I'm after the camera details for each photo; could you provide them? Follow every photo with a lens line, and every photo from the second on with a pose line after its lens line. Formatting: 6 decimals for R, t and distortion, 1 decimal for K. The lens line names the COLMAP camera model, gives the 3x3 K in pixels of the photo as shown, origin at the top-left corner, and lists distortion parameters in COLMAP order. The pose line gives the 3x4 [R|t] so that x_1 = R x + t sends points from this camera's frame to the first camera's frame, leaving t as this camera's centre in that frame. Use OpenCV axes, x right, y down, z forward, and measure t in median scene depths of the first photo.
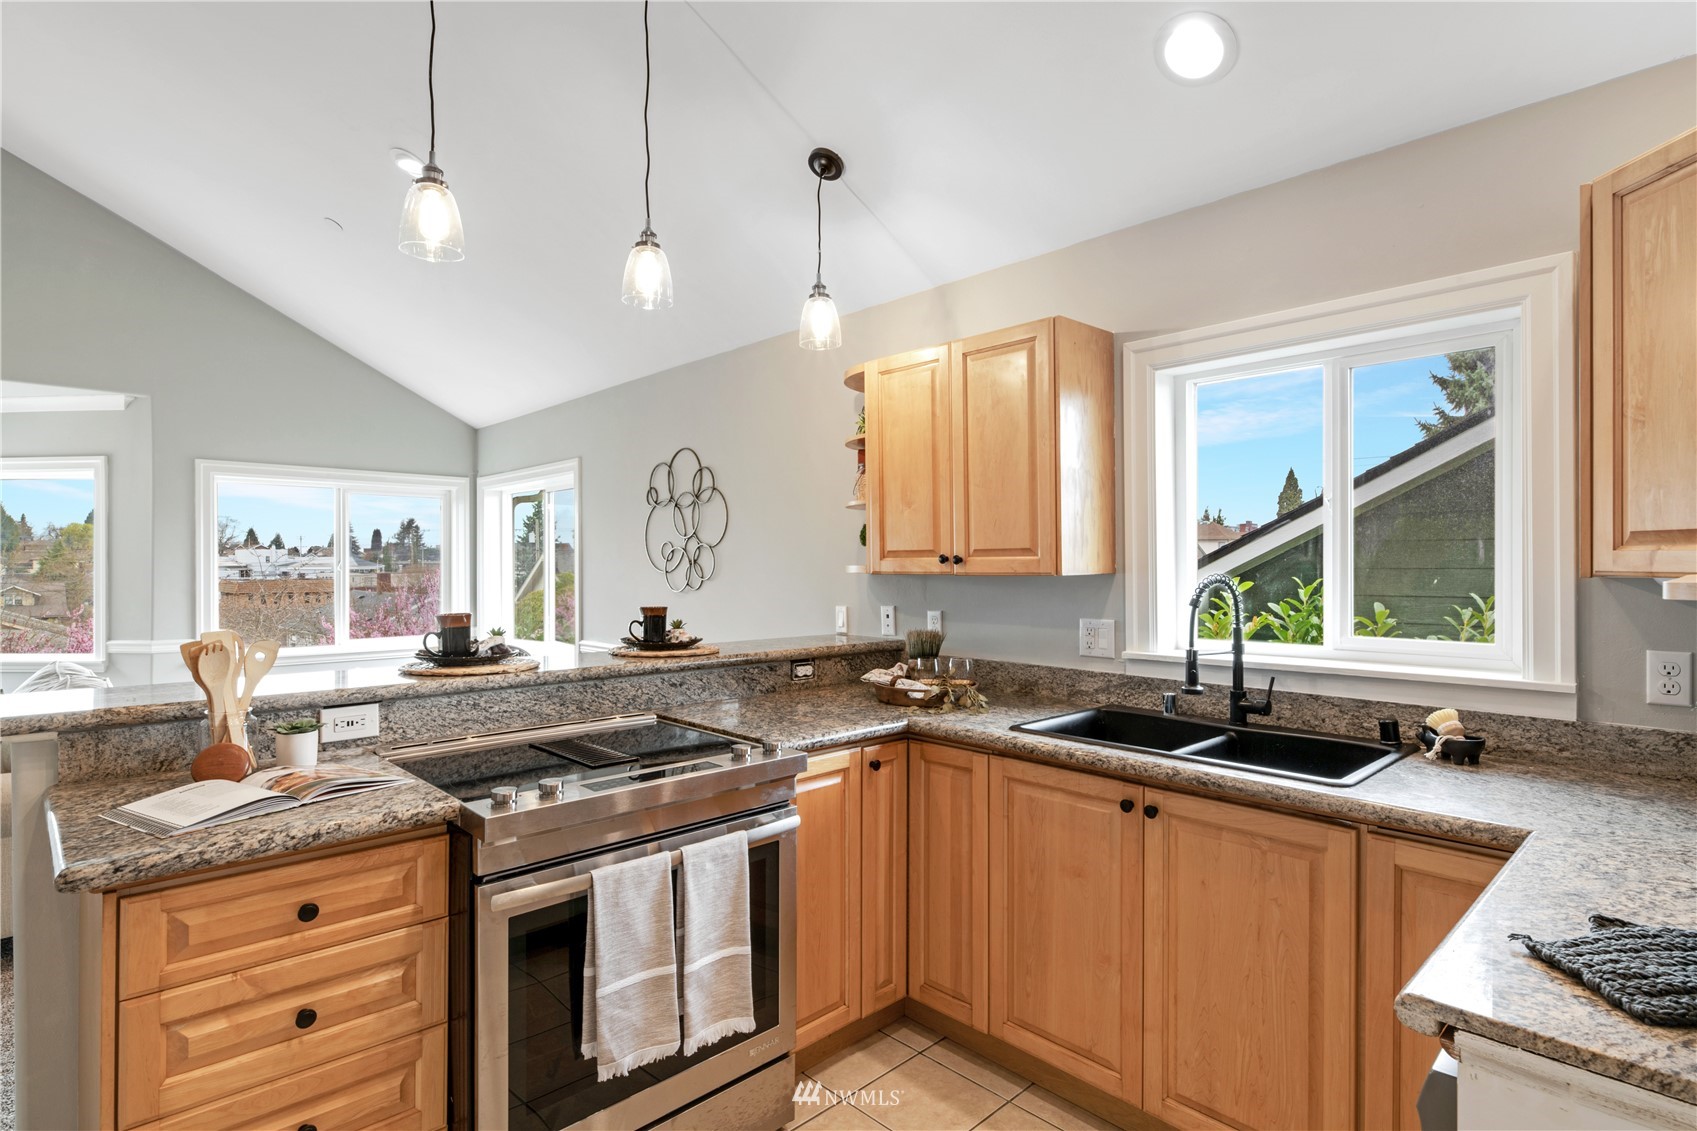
lens RADIAL K [[862.3, 0, 848.5], [0, 862.3, 565.5], [0, 0, 1]] dist [0.002642, -0.000843]
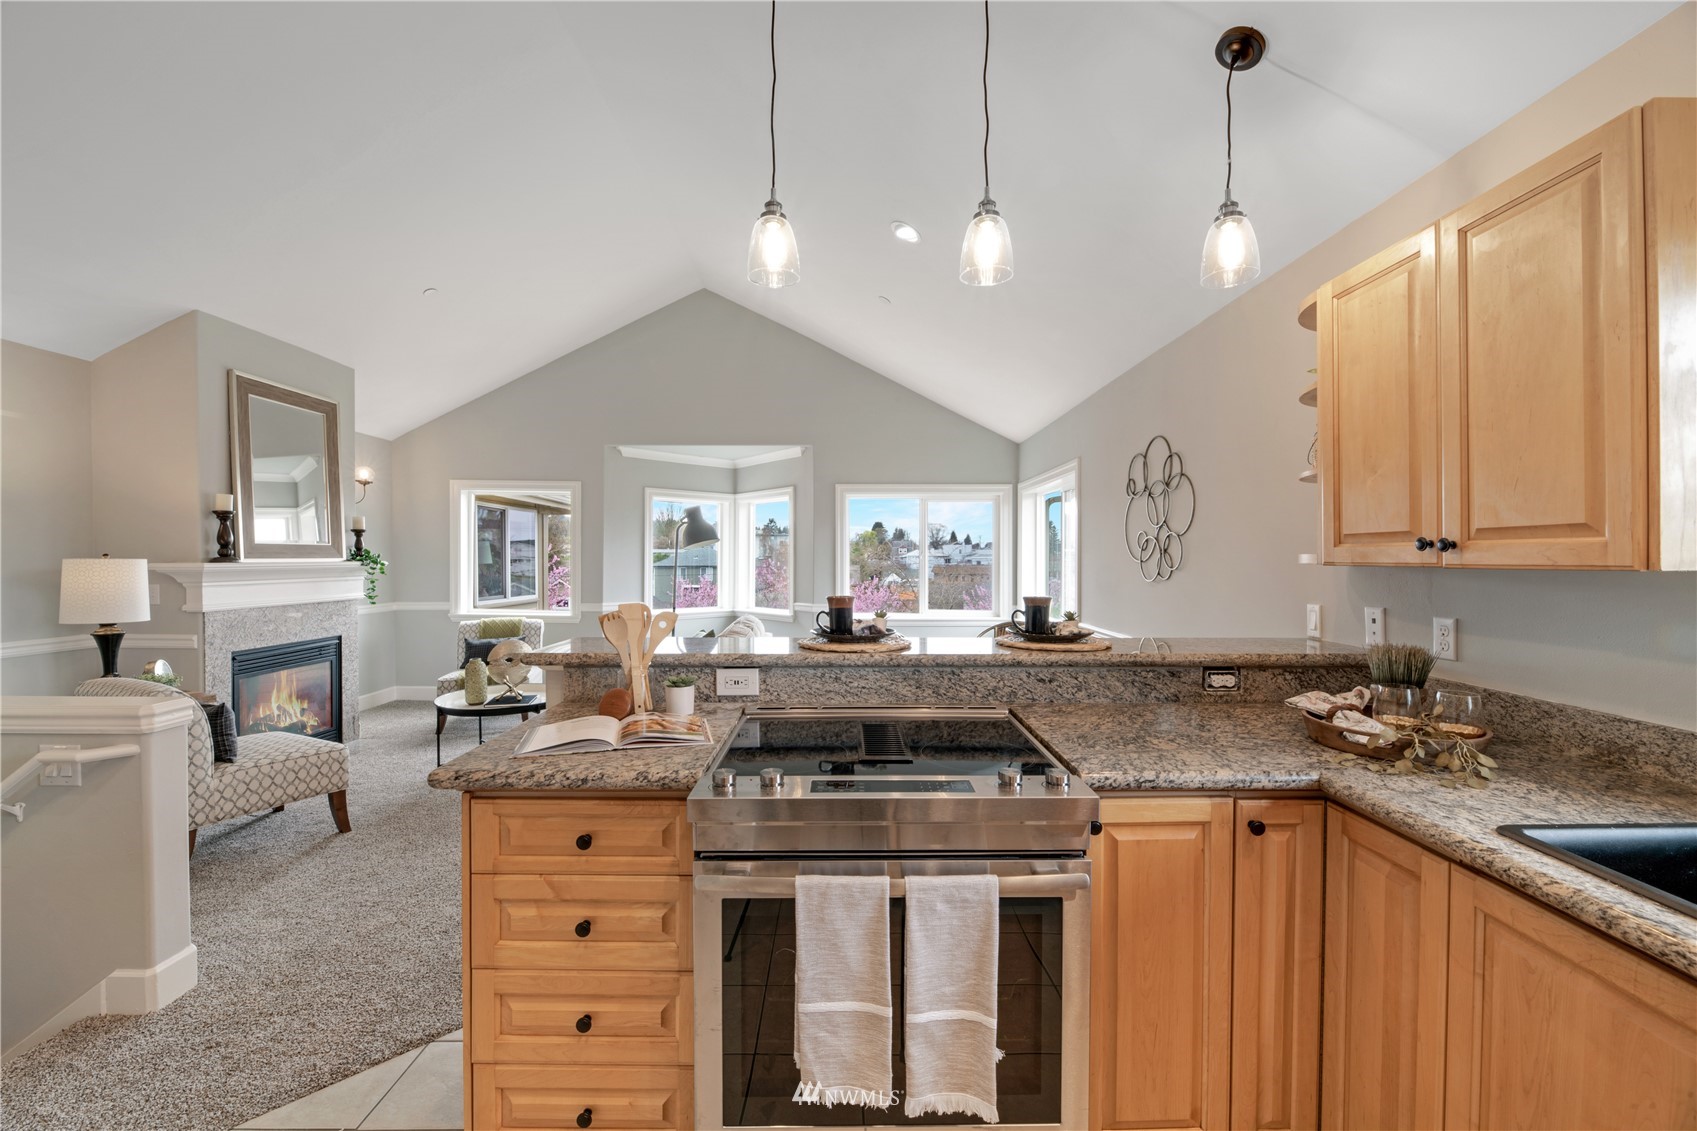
lens RADIAL K [[684.6, 0, 848.5], [0, 684.6, 565.5], [0, 0, 1]] dist [-0.000443, -0.004439]
pose [[0.724152, 0.009993, -0.689568, 0.178050], [-0.000280, 0.999899, 0.014196, 0.001989], [0.689640, -0.010087, 0.724082, 0.345815]]
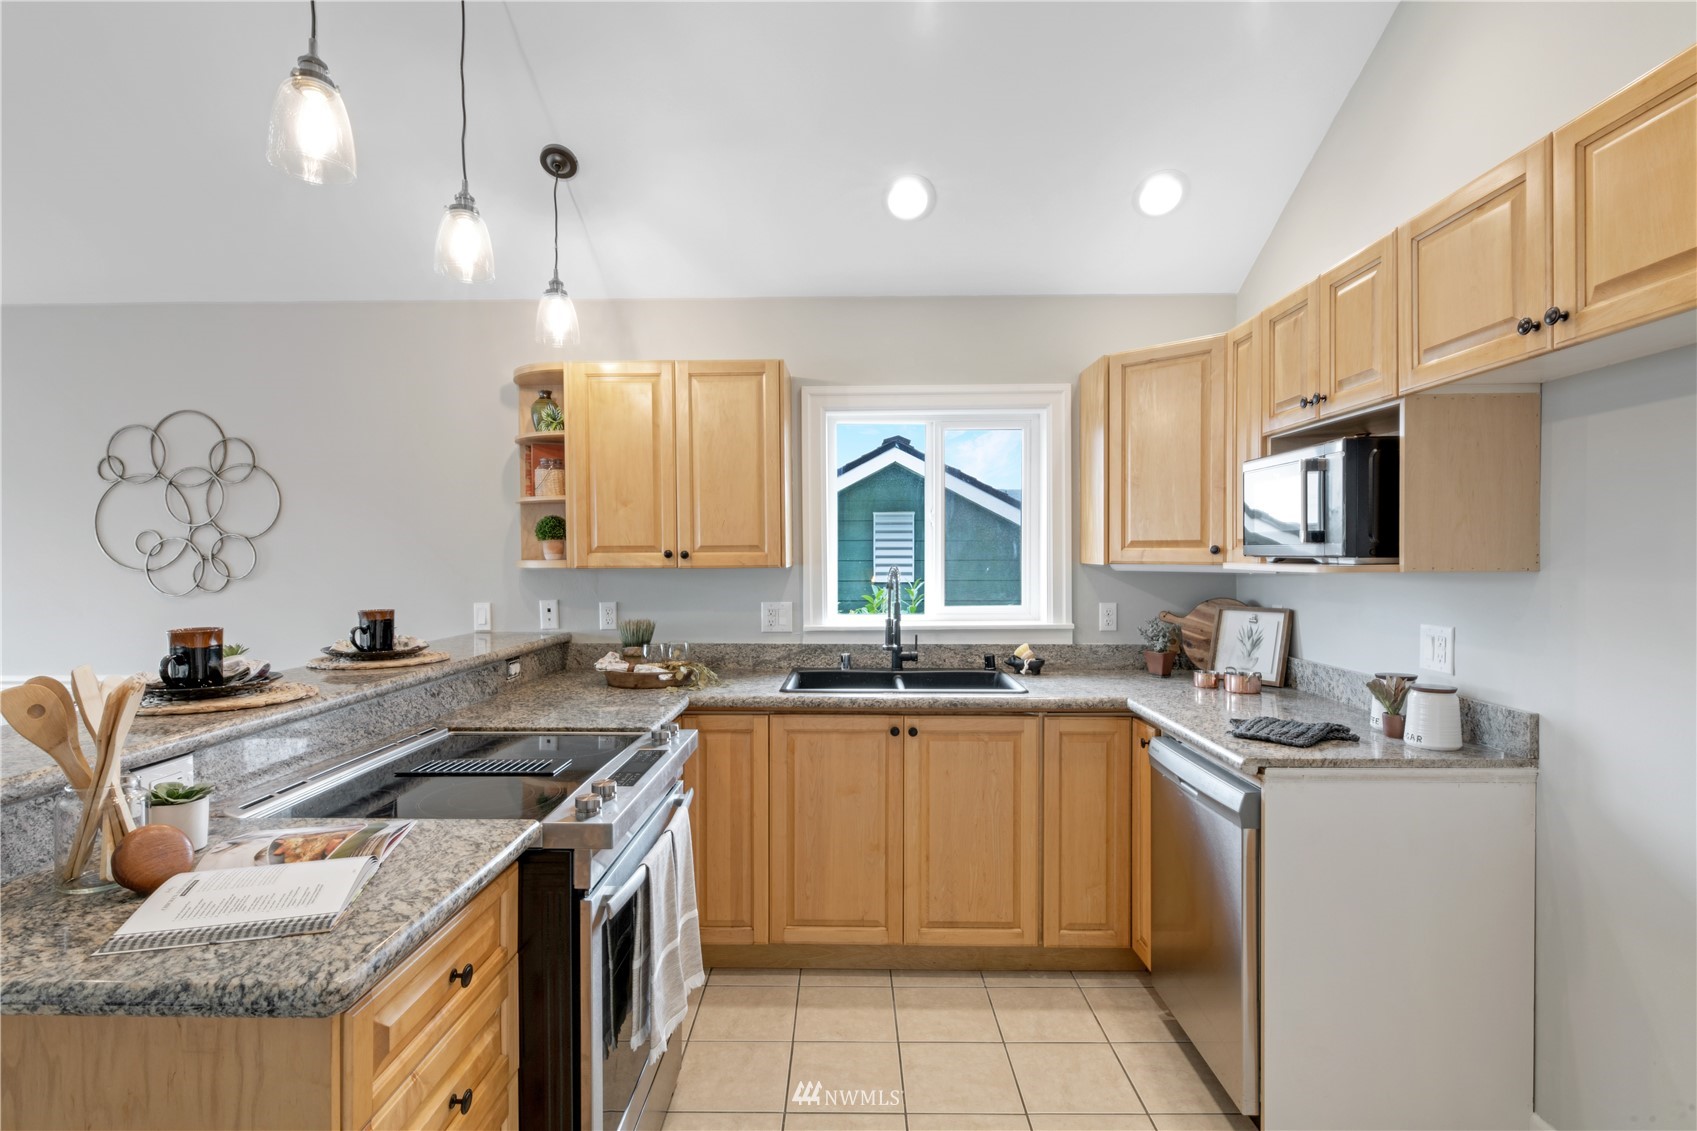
lens RADIAL K [[818.7, 0, 848.5], [0, 818.7, 565.5], [0, 0, 1]] dist [0.002680, 0.000376]
pose [[0.699998, -0.010383, 0.714069, -0.563022], [0.003798, 0.999934, 0.010816, -0.004404], [-0.714134, -0.004859, 0.699992, 0.105604]]
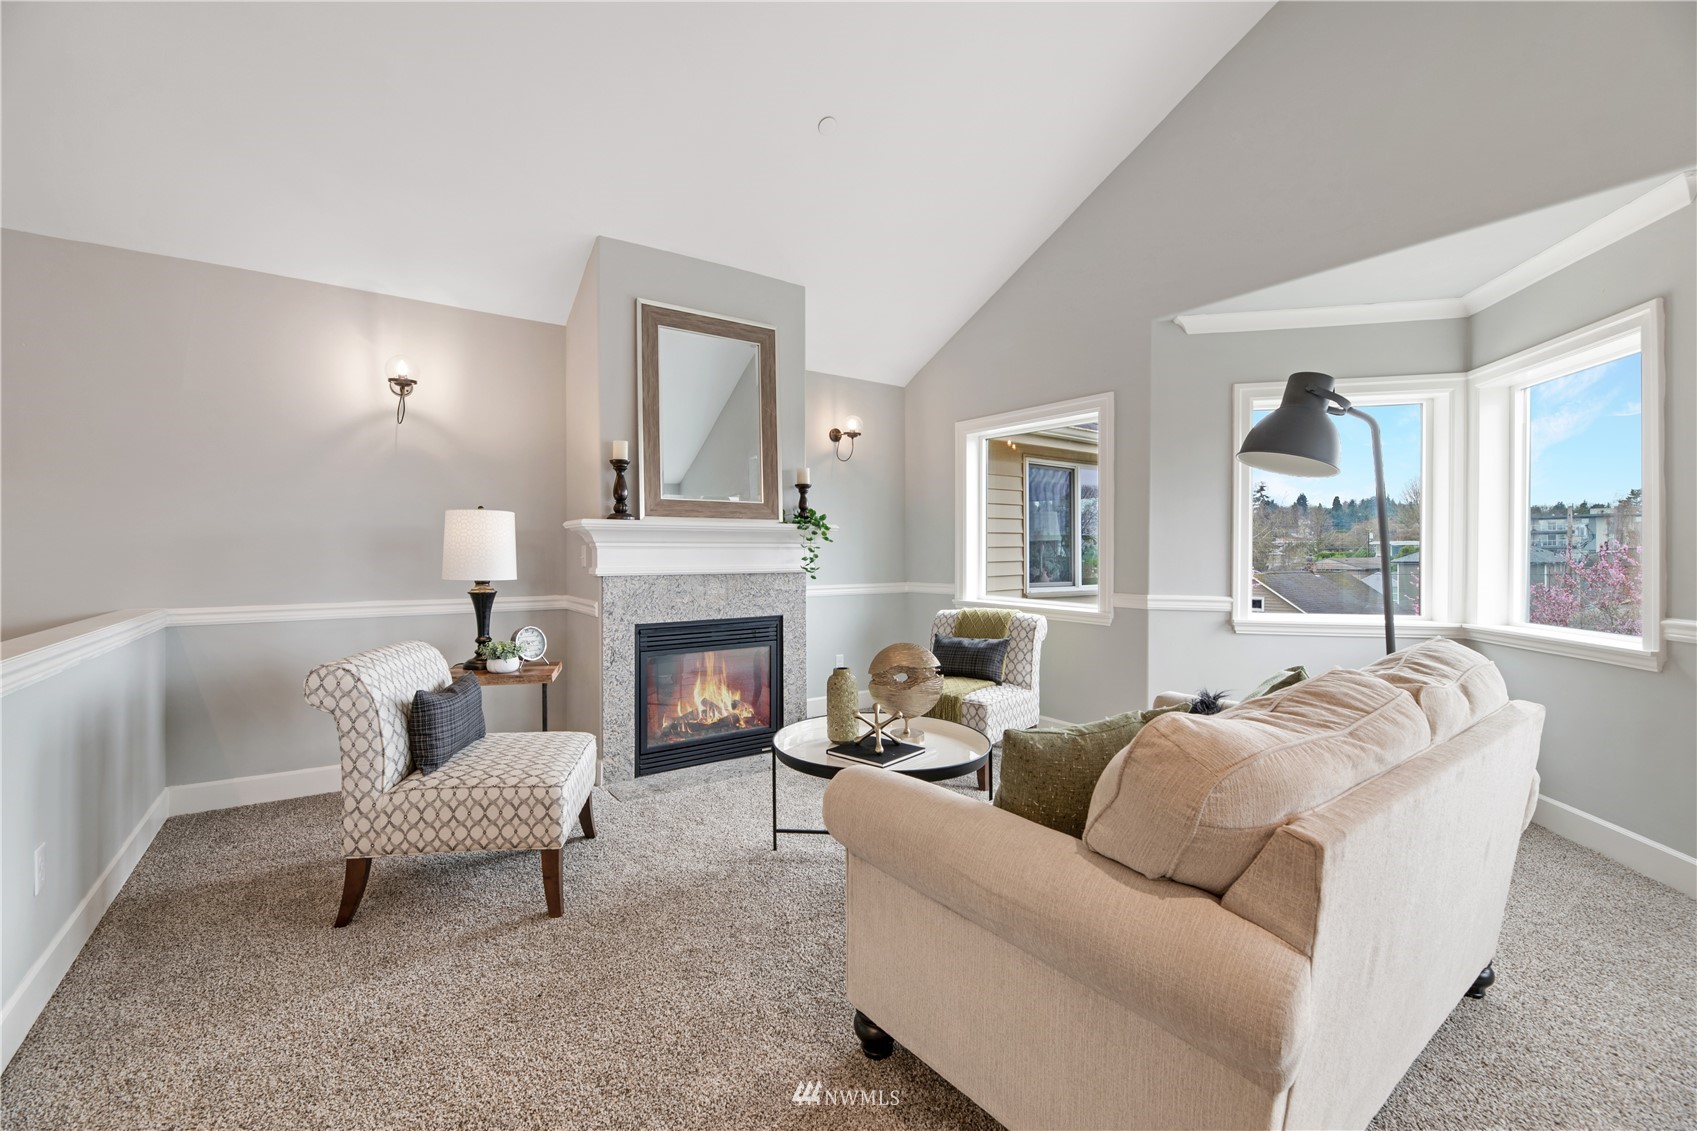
lens RADIAL K [[698.3, 0, 808.6], [0, 698.3, 557.0], [0, 0, 1]] dist [-0.000377, -0.005691]
pose [[-0.171243, 0.005546, -0.985213, -0.673487], [0.004765, 0.999977, 0.004801, 0.090168], [0.985217, -0.003872, -0.171266, 1.128817]]
